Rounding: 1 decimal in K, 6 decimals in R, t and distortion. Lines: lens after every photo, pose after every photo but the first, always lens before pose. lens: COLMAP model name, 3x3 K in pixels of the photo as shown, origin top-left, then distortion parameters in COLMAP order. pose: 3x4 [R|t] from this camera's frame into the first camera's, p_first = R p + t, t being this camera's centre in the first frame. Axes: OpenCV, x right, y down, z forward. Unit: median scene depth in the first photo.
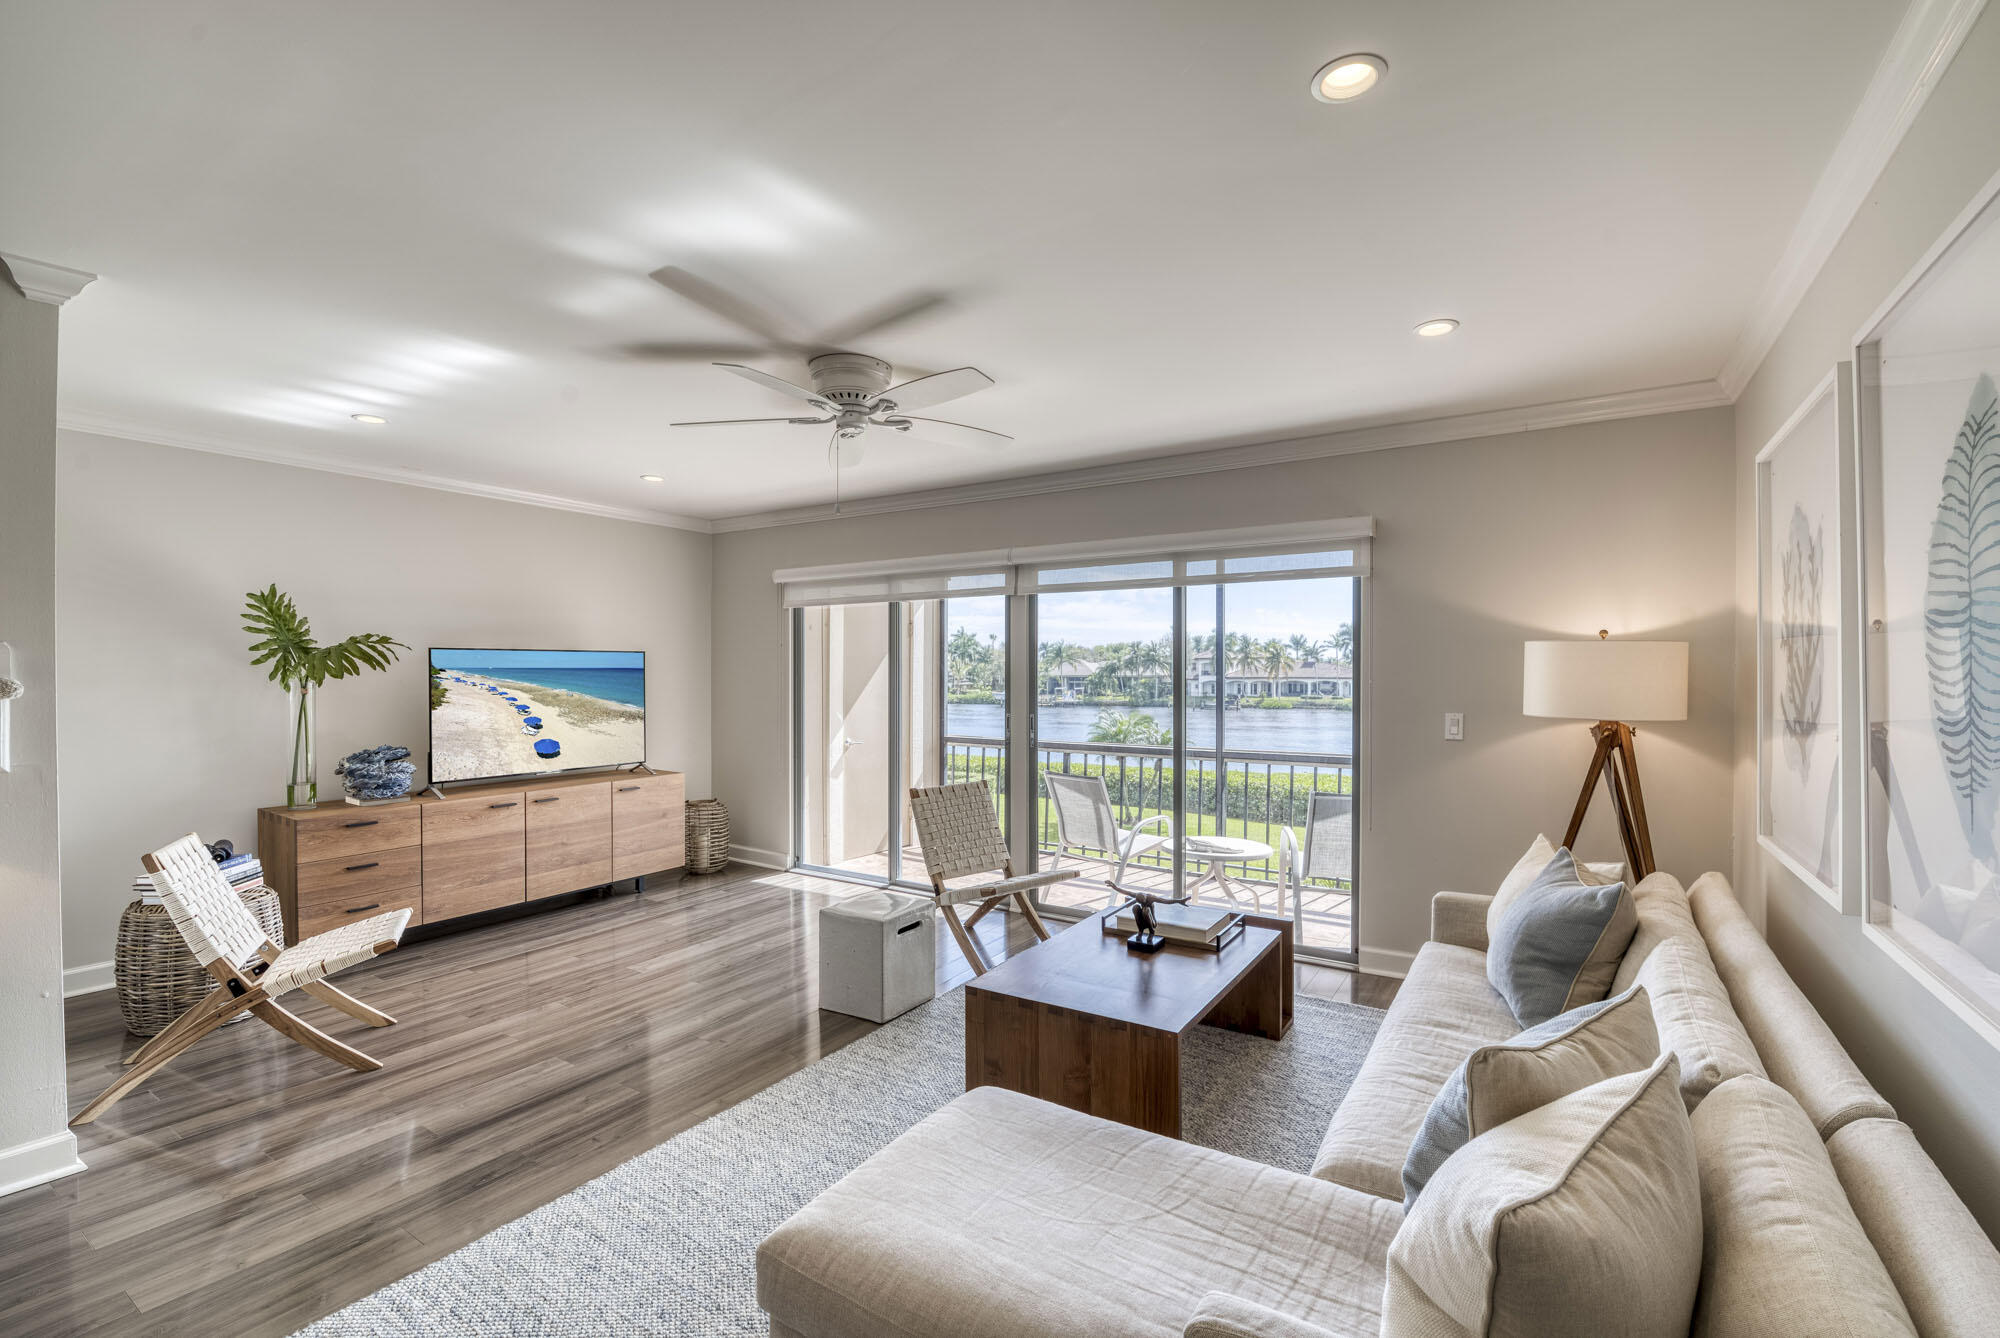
lens RADIAL K [[863.5, 0, 1020.9], [0, 863.5, 677.5], [0, 0, 1]] dist [-0.014241, -0.001082]
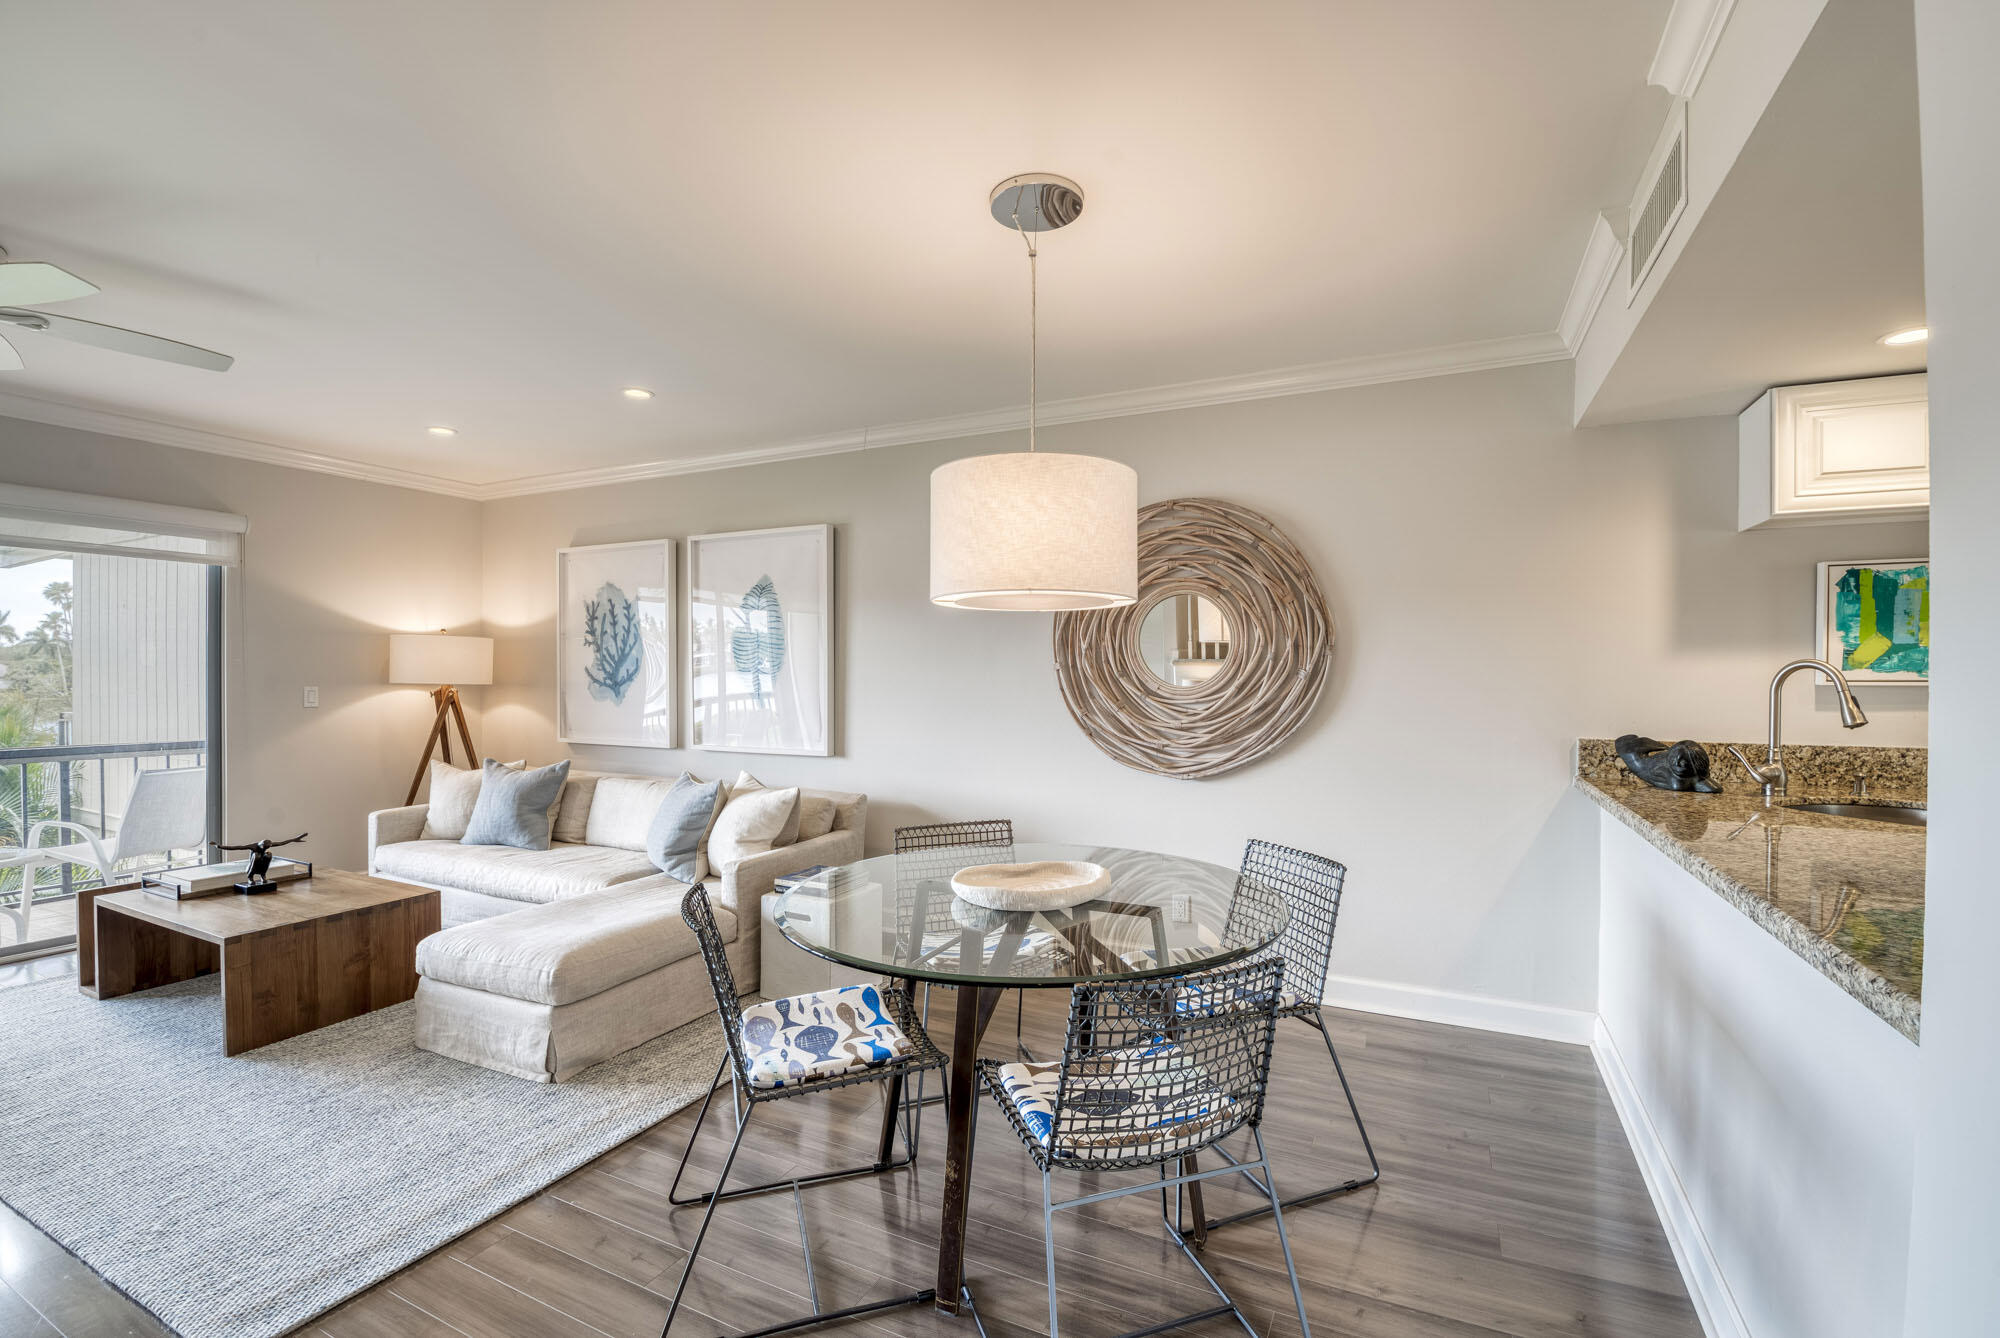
lens RADIAL K [[863.5, 0, 1020.9], [0, 863.5, 677.5], [0, 0, 1]] dist [-0.014241, -0.001082]
pose [[-0.118650, -0.001776, 0.992935, -0.866852], [0.000589, 0.999998, 0.001859, 0.026953], [-0.992936, 0.000806, -0.118649, 0.110854]]
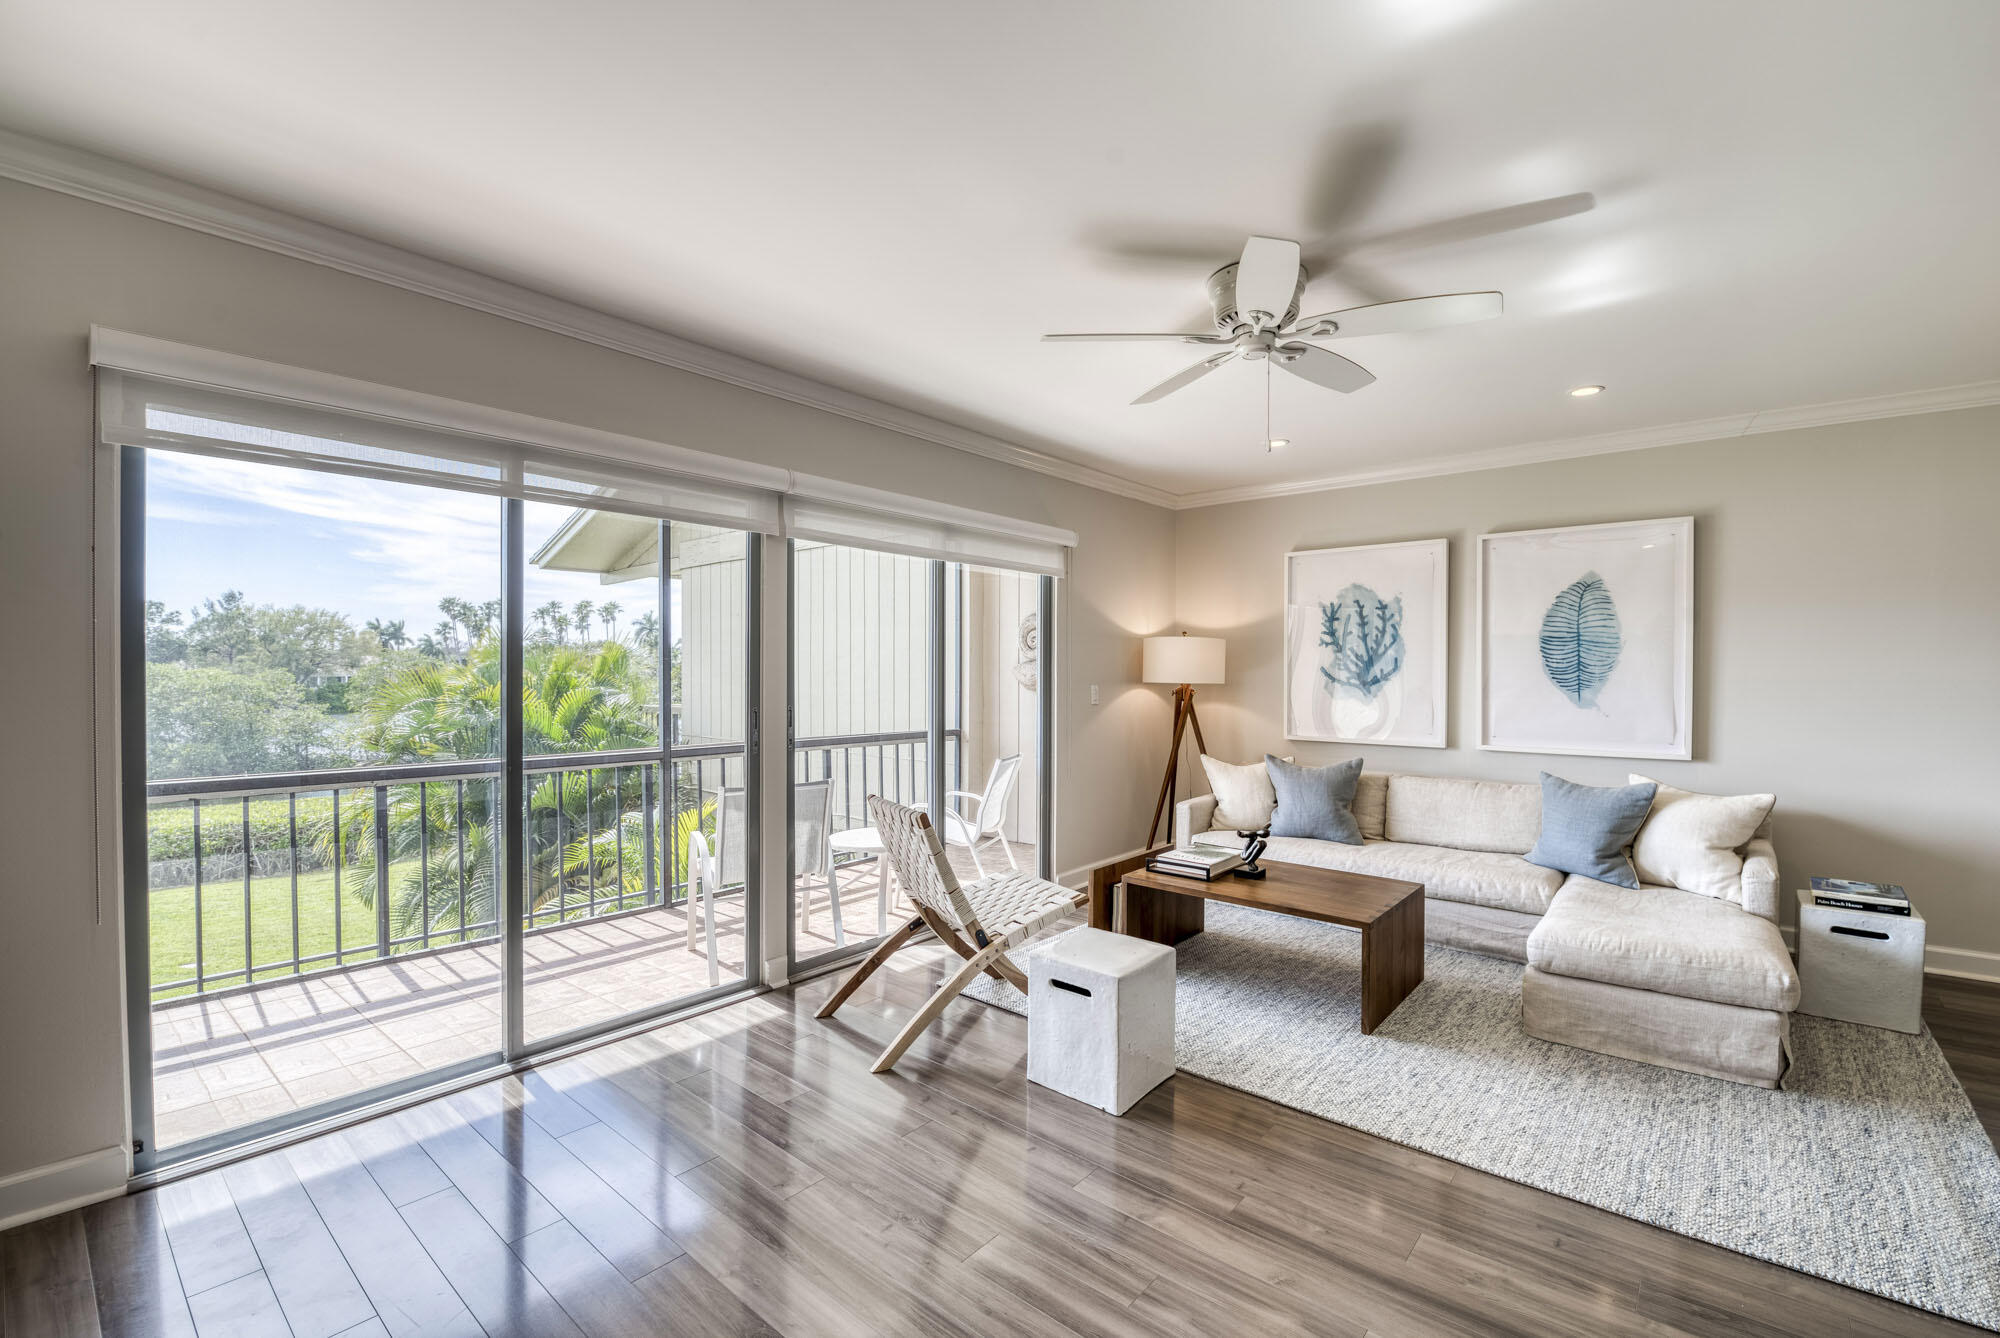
lens RADIAL K [[863.5, 0, 1020.9], [0, 863.5, 677.5], [0, 0, 1]] dist [-0.014241, -0.001082]
pose [[0.130980, -0.004472, 0.991375, -0.885323], [-0.000139, 0.999990, 0.004530, 0.023655], [-0.991385, -0.000731, 0.130978, 0.929999]]
